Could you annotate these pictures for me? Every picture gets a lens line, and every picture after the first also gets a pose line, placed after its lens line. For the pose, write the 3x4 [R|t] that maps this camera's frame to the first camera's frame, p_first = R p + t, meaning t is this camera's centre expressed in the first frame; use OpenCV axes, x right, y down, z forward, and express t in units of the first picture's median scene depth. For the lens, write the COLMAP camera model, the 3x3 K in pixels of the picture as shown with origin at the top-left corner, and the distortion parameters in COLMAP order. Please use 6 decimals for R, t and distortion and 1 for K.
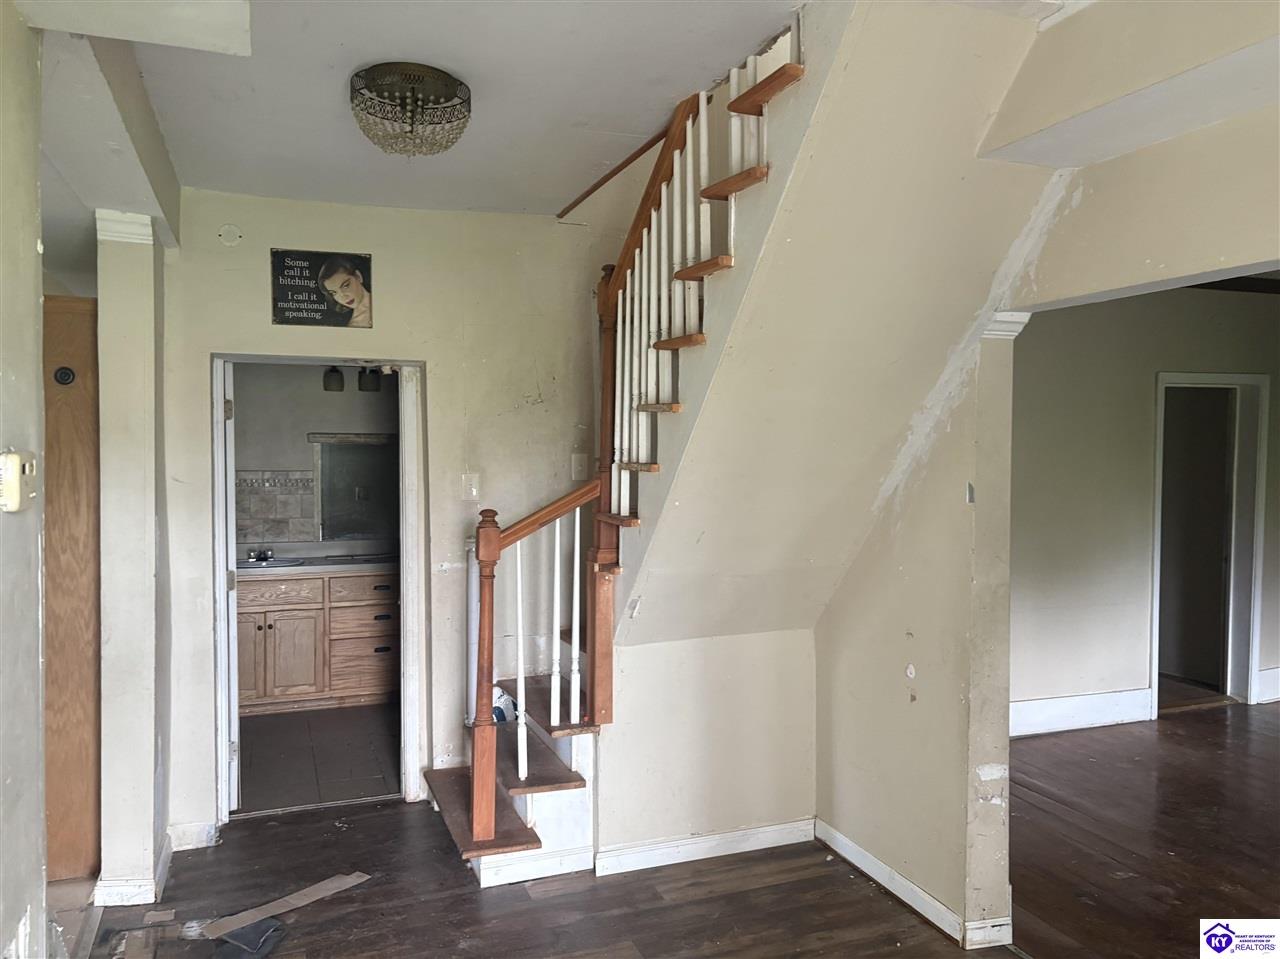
lens RADIAL K [[975.8, 0, 637.0], [0, 975.8, 478.5], [0, 0, 1]] dist [0.009751, 0.005366]
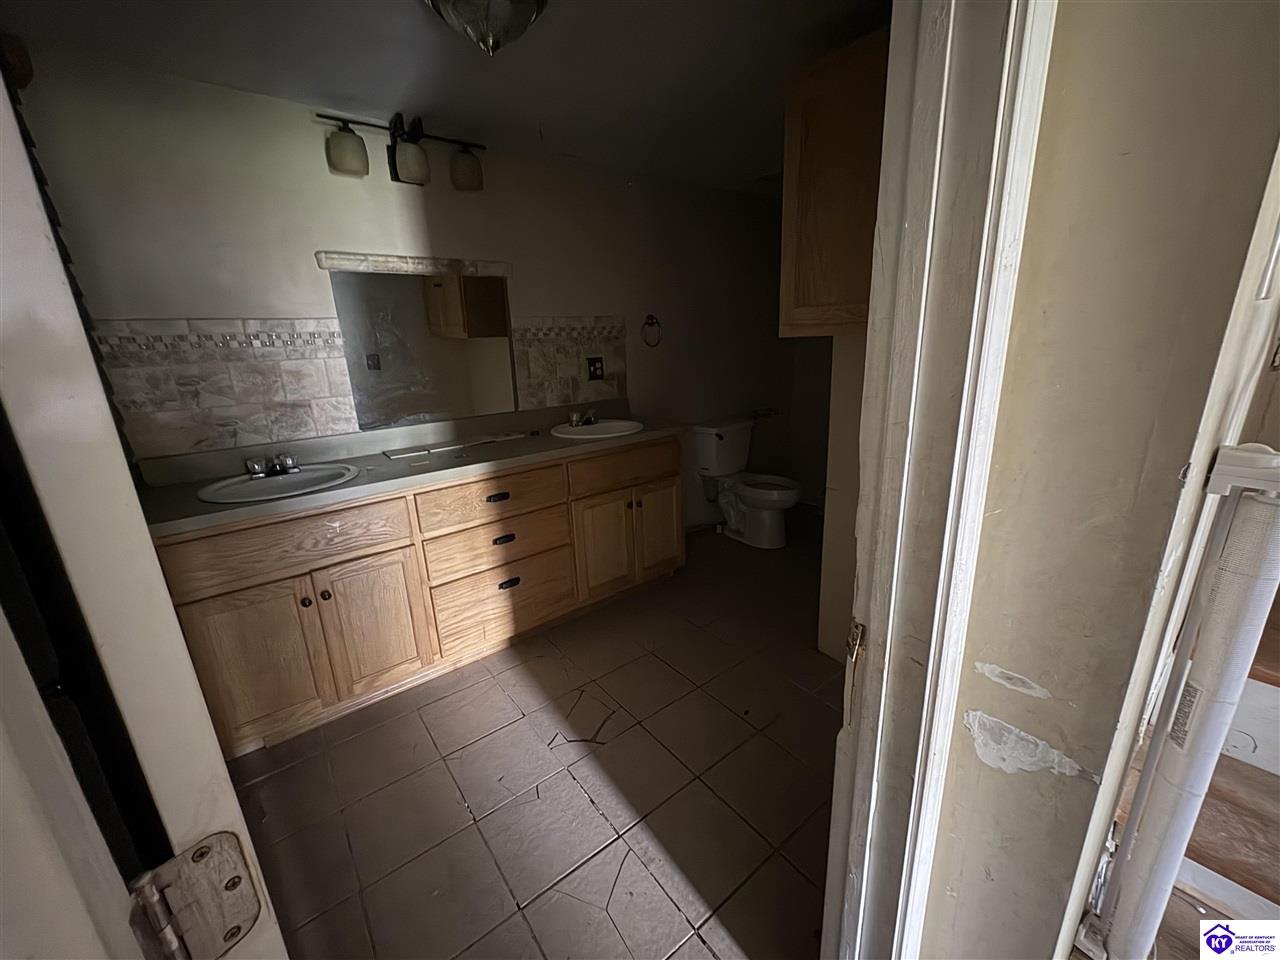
lens RADIAL K [[514.0, 0, 647.0], [0, 514.0, 482.4], [0, 0, 1]] dist [-0.002769, -0.000362]
pose [[0.954893, -0.114006, 0.274194, -0.259010], [0.043229, 0.966898, 0.251476, 0.020138], [-0.293787, -0.228279, 0.928212, 0.652382]]
